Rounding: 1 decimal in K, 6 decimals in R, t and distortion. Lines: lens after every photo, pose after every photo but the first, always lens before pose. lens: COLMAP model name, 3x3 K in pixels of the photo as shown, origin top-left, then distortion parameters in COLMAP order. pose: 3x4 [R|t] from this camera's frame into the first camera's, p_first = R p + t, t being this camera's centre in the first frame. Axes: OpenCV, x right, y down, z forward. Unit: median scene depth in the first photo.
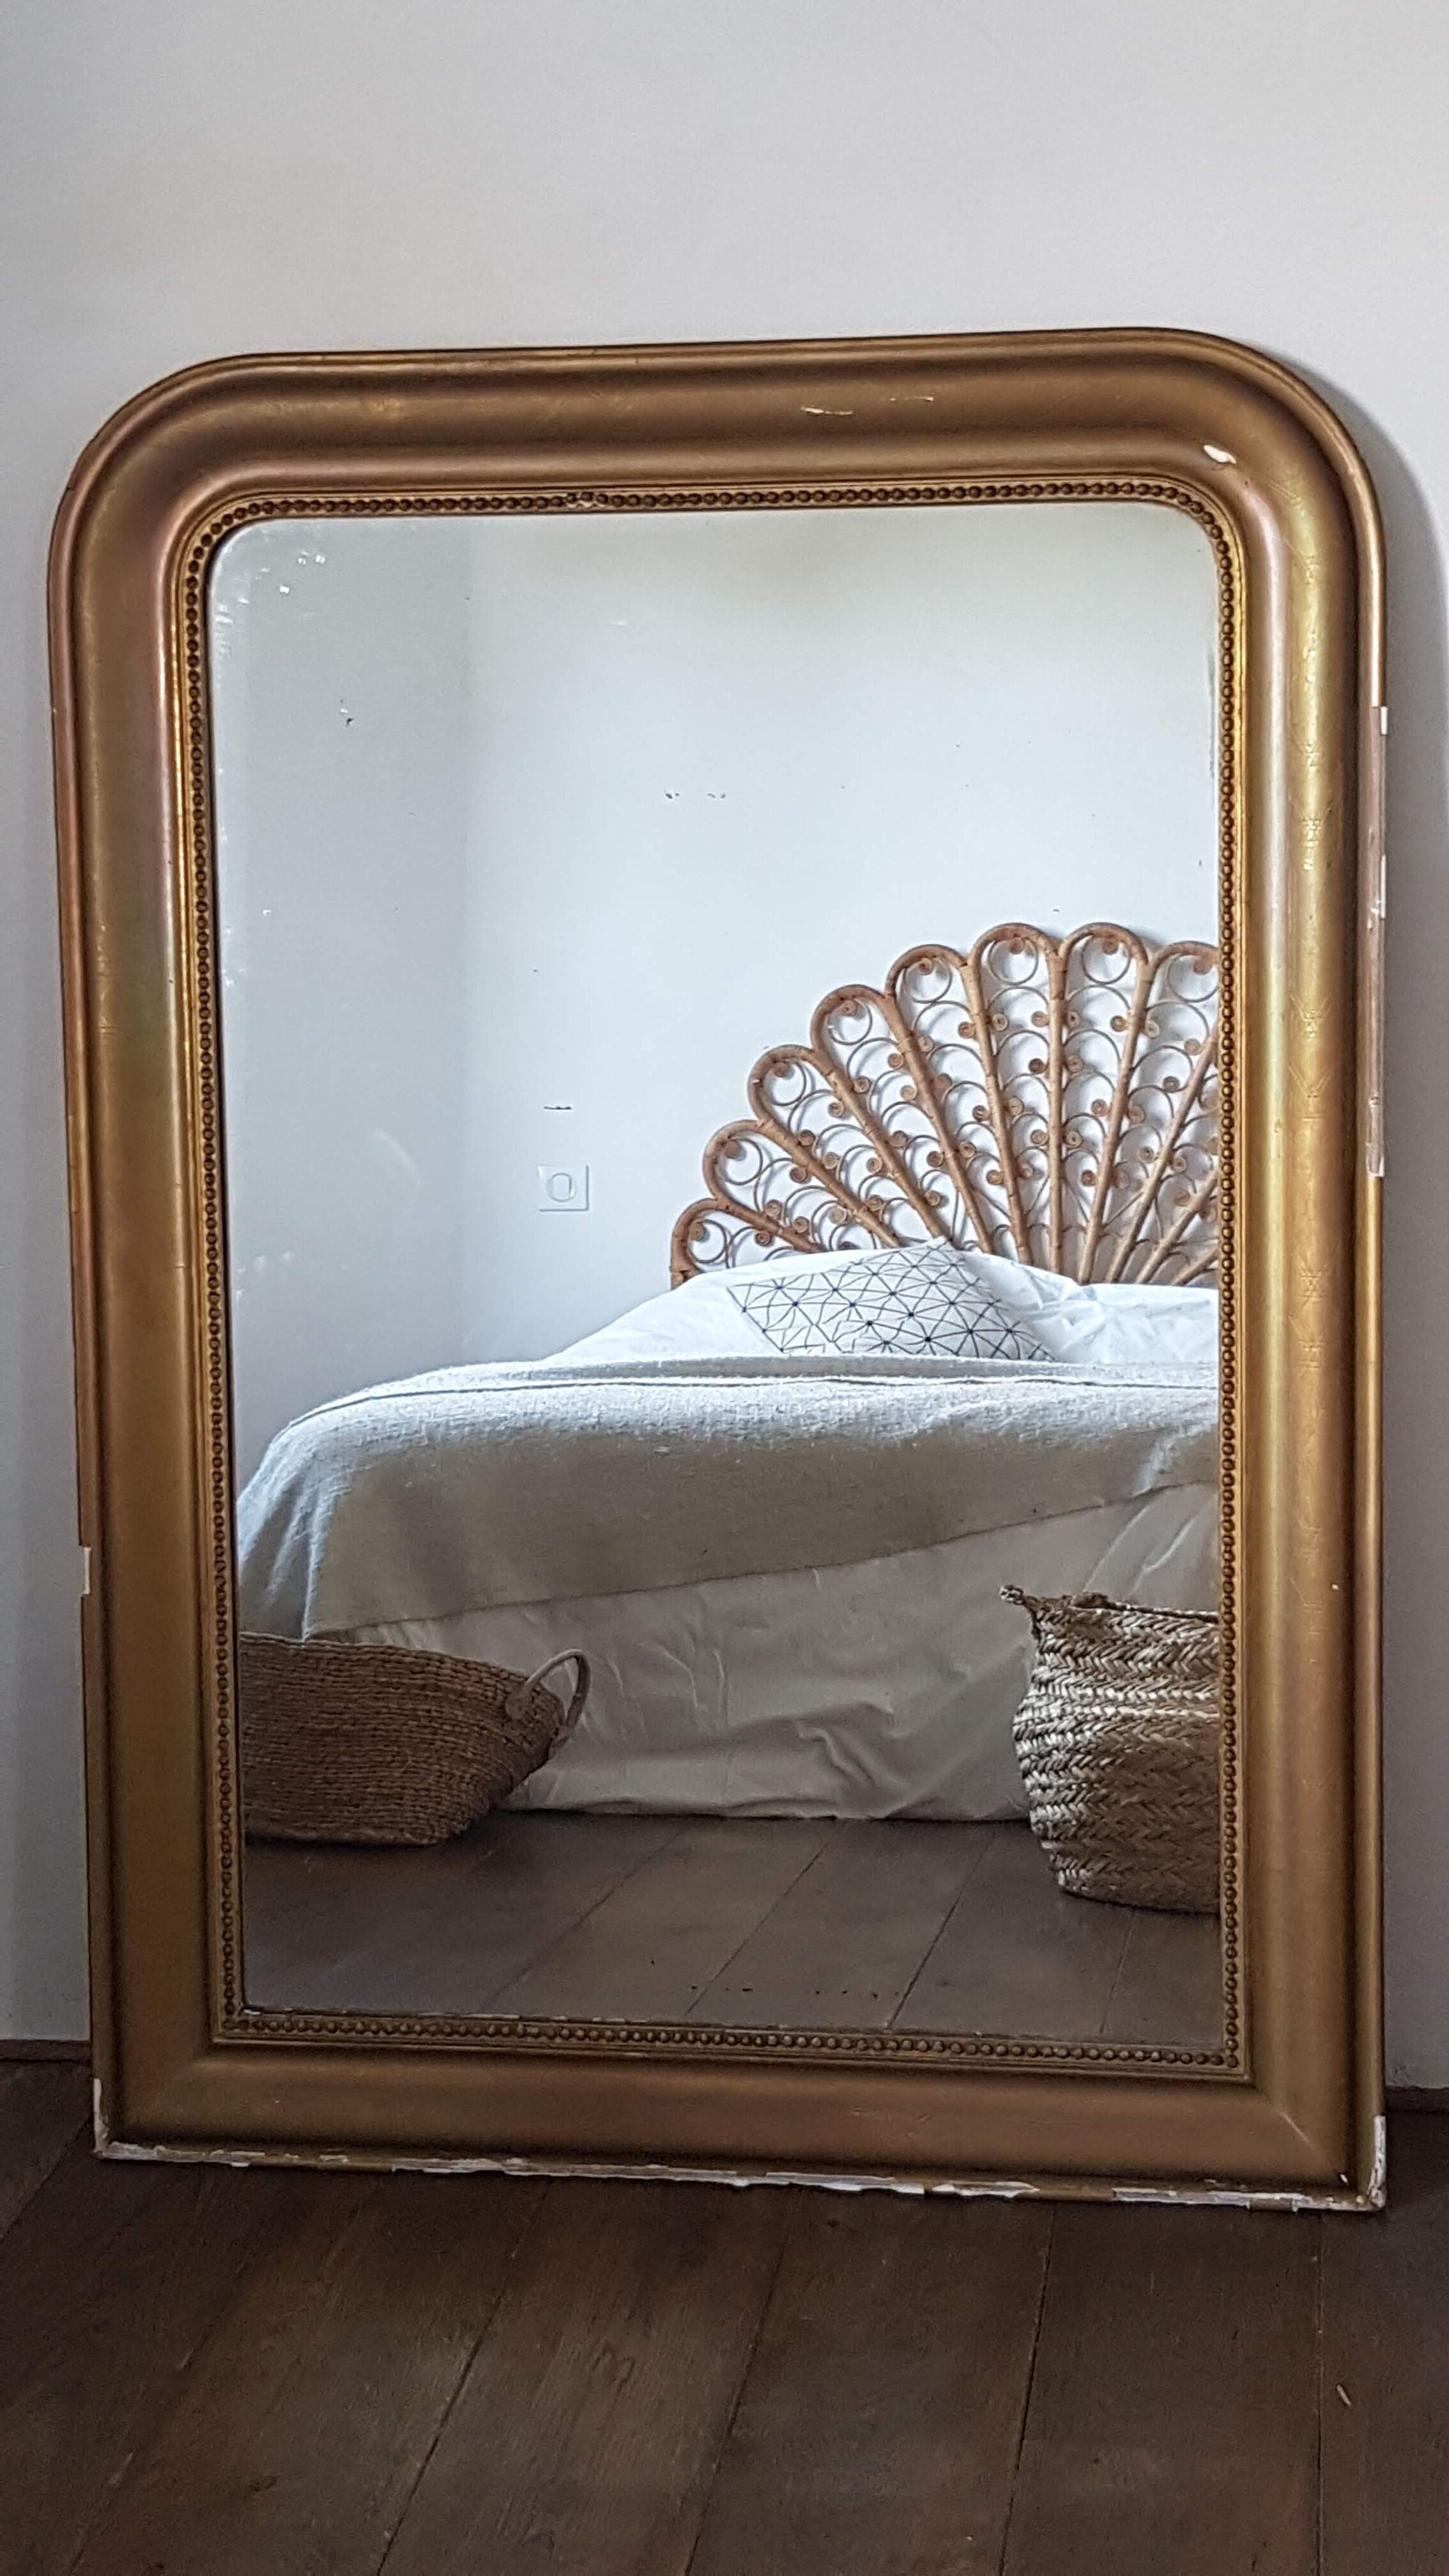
lens RADIAL K [[3752.7, 0, 752.3], [0, 3752.7, 1088.7], [0, 0, 1]] dist [0.109119, -0.143680]
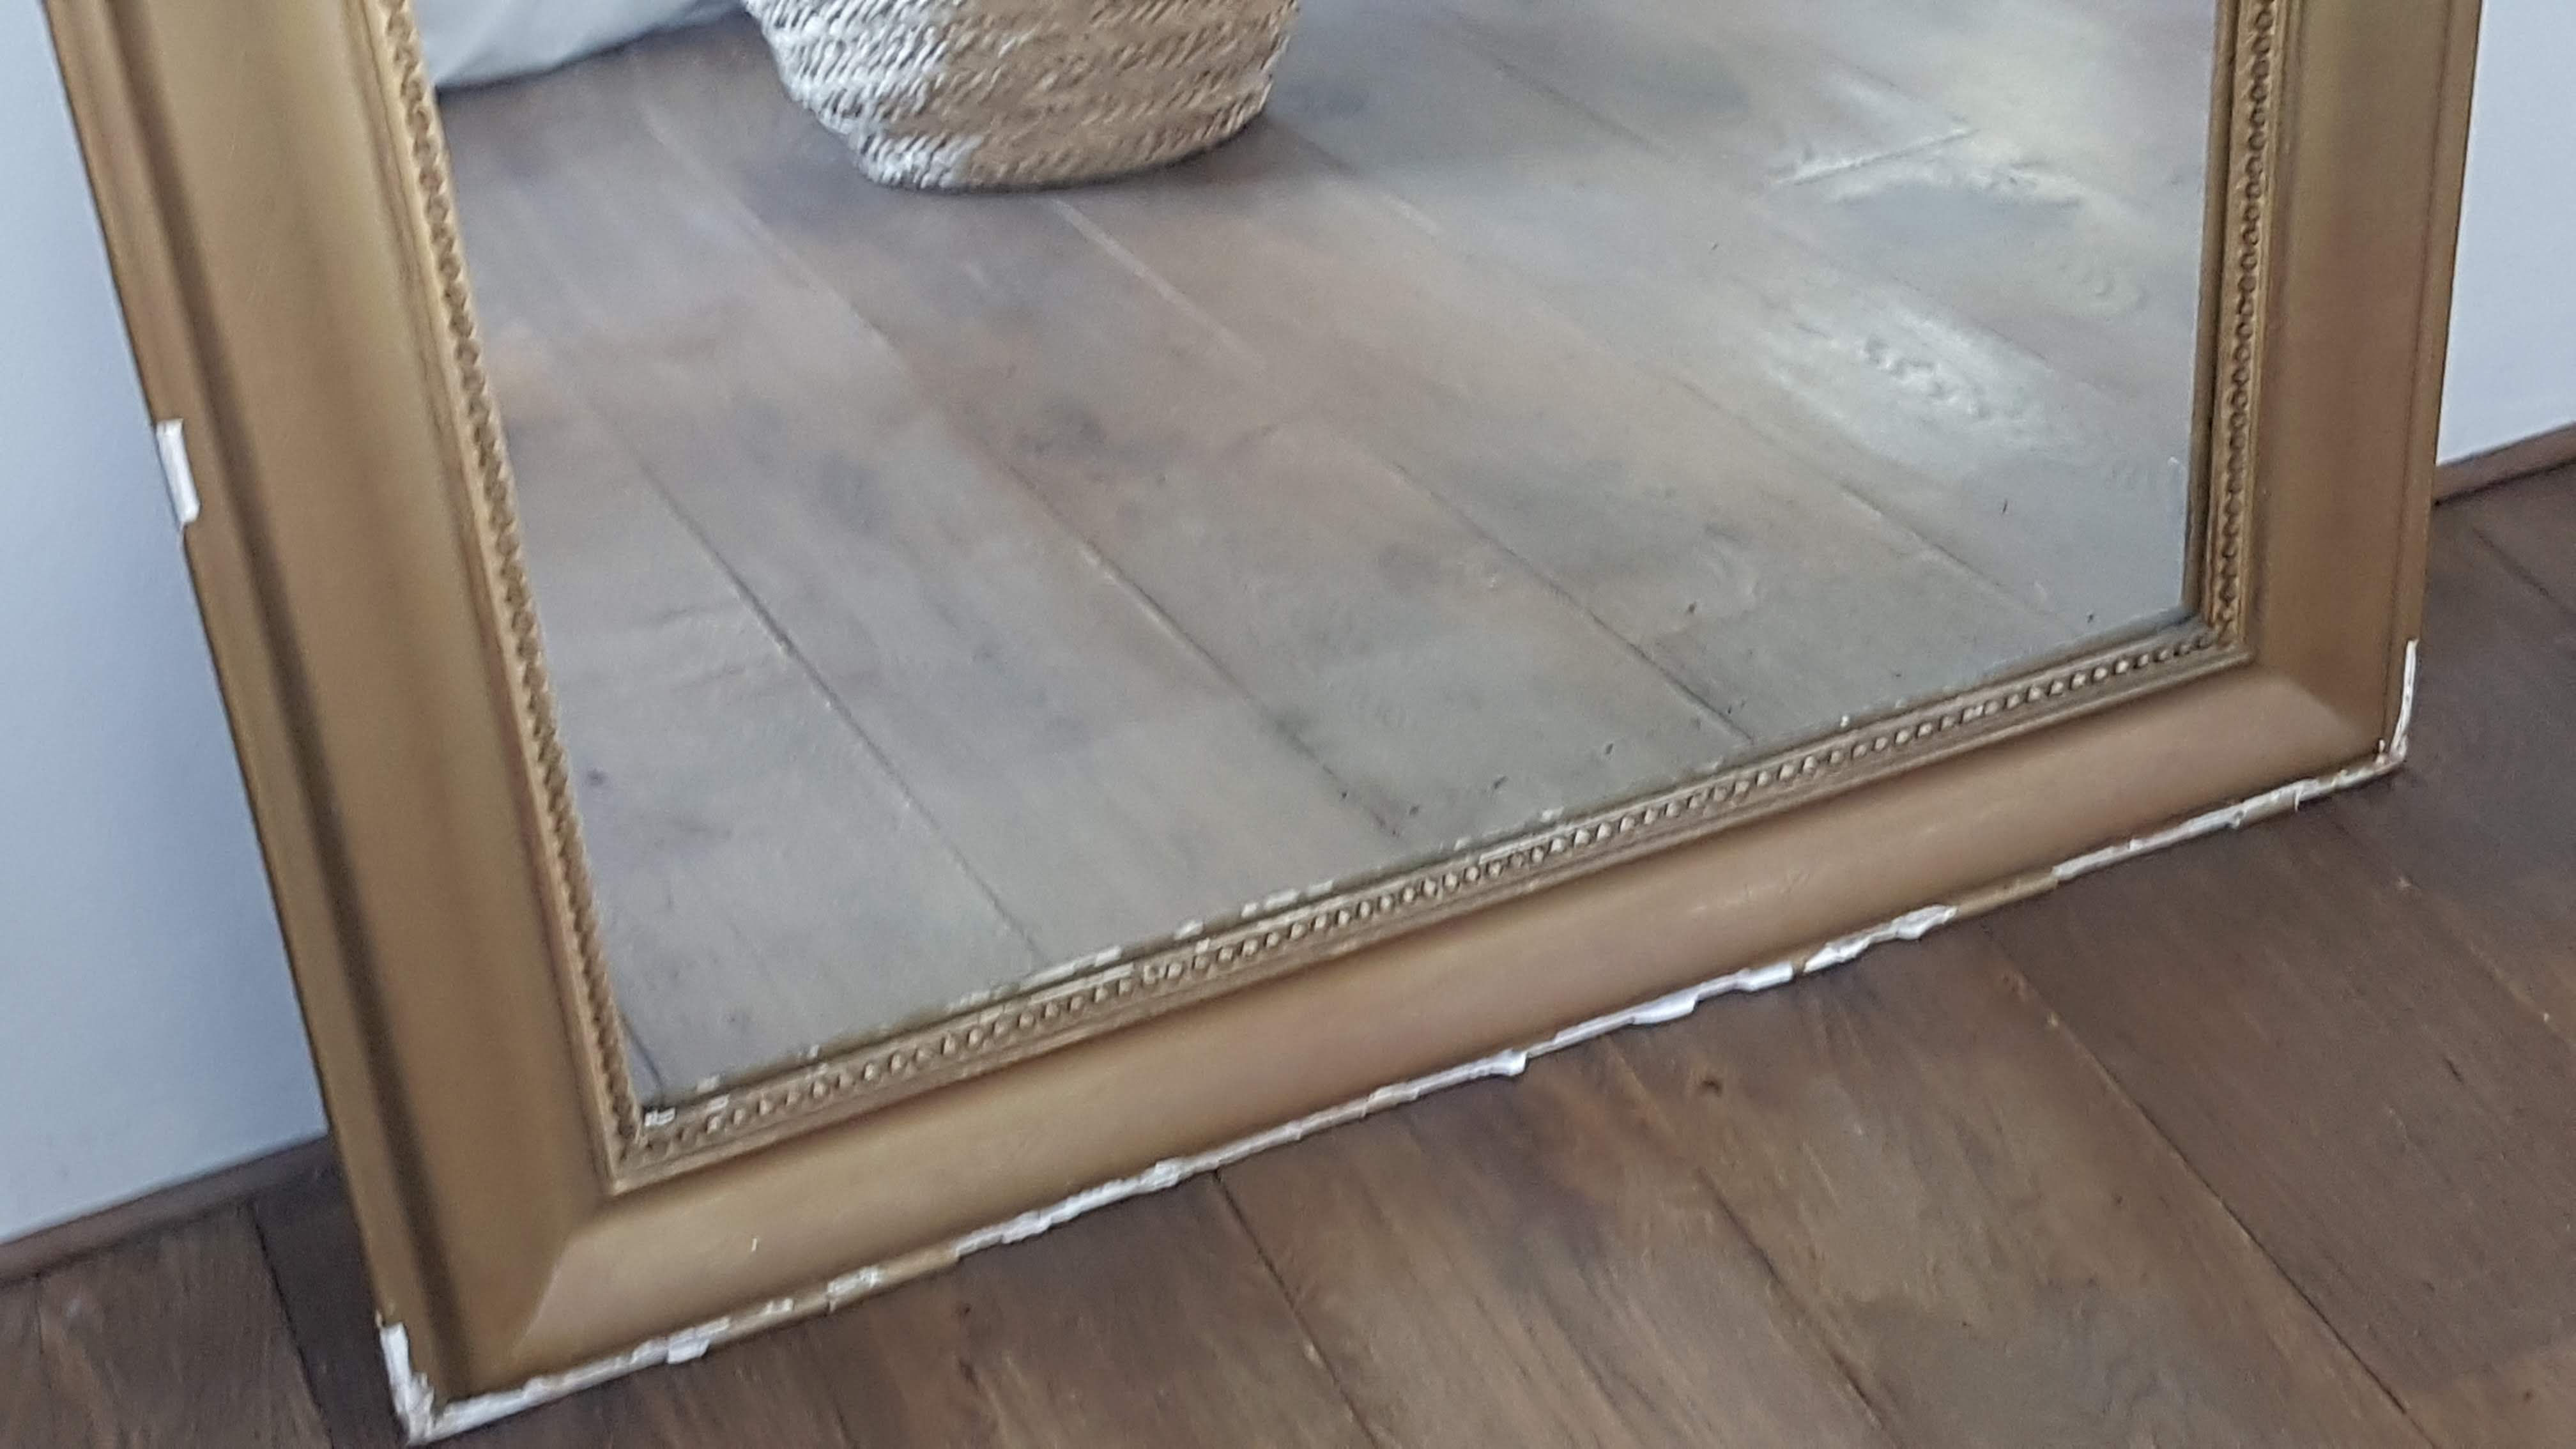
lens RADIAL K [[4192.6, 0, 1284.2], [0, 4192.6, 667.4], [0, 0, 1]] dist [0.117840, -0.206832]
pose [[0.835601, -0.332485, 0.437292, -0.304385], [0.096141, 0.872263, 0.479494, -0.085971], [-0.540858, -0.358624, 0.760829, 0.545348]]
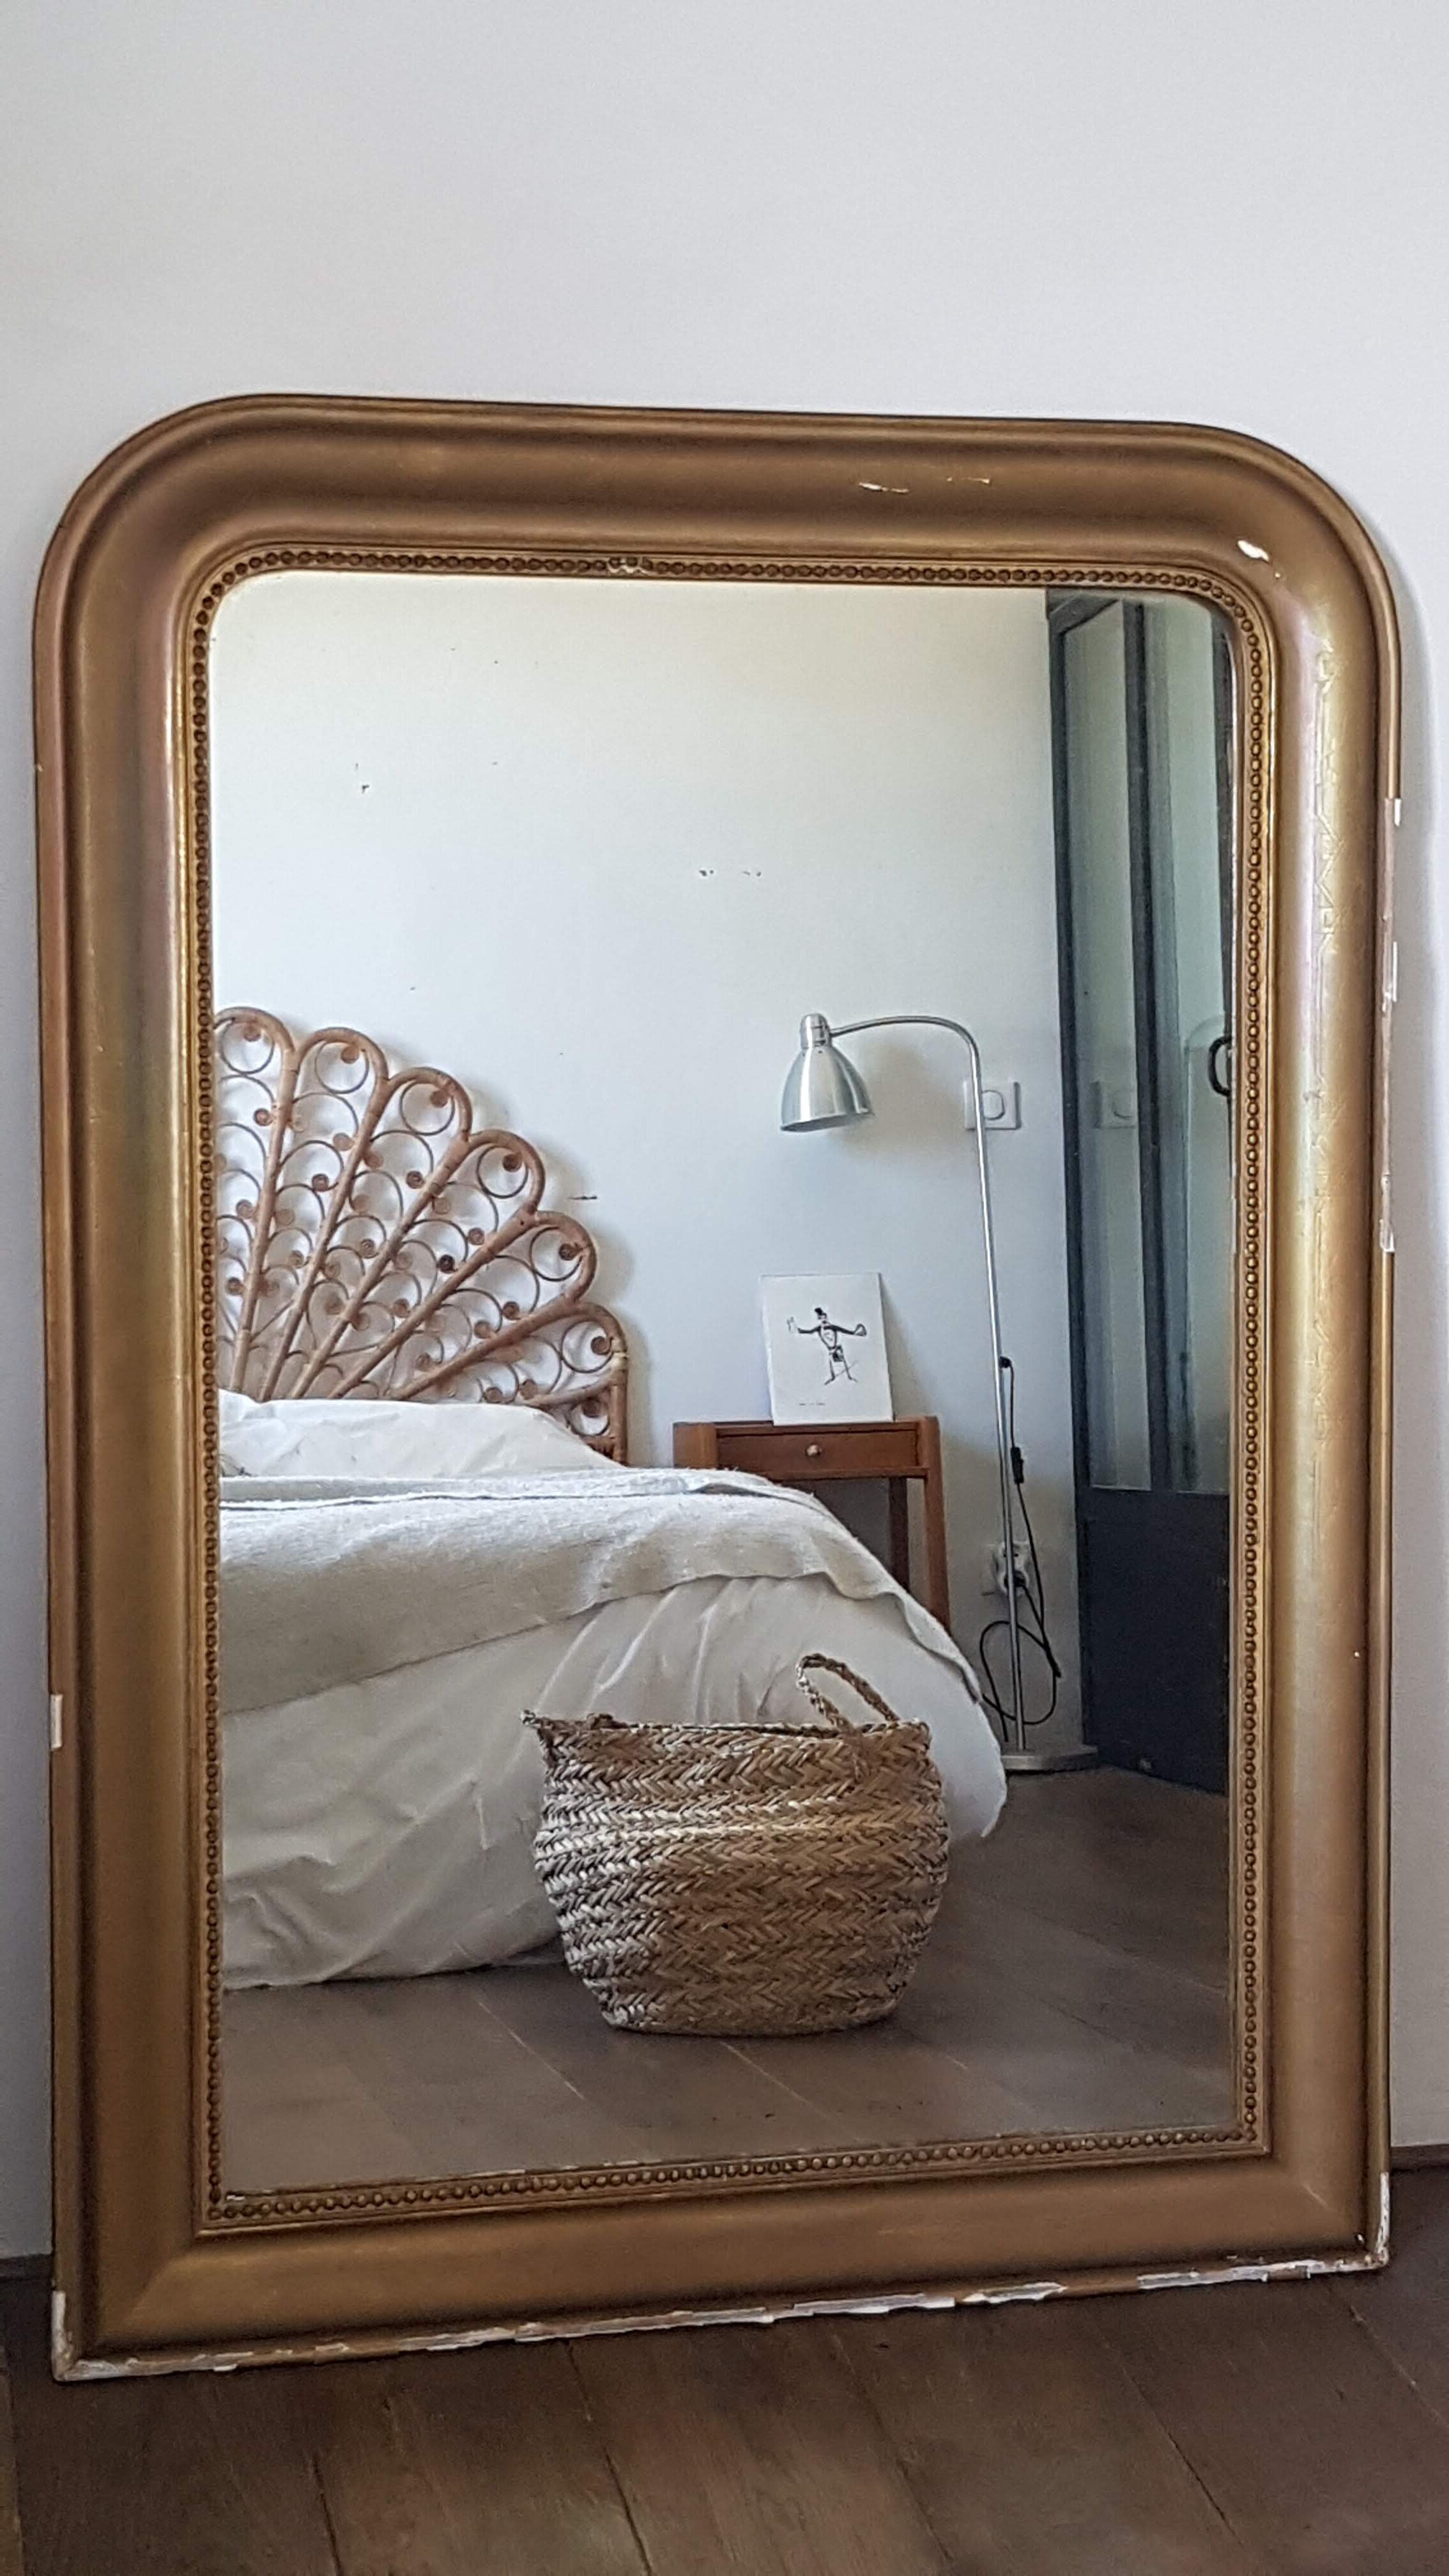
lens RADIAL K [[4192.6, 0, 801.4], [0, 4192.6, 1046.2], [0, 0, 1]] dist [0.117840, -0.206832]
pose [[0.923403, -0.000939, 0.383832, -0.409807], [0.014676, 0.999352, -0.032862, 0.002360], [-0.383552, 0.035978, 0.922818, -0.003656]]
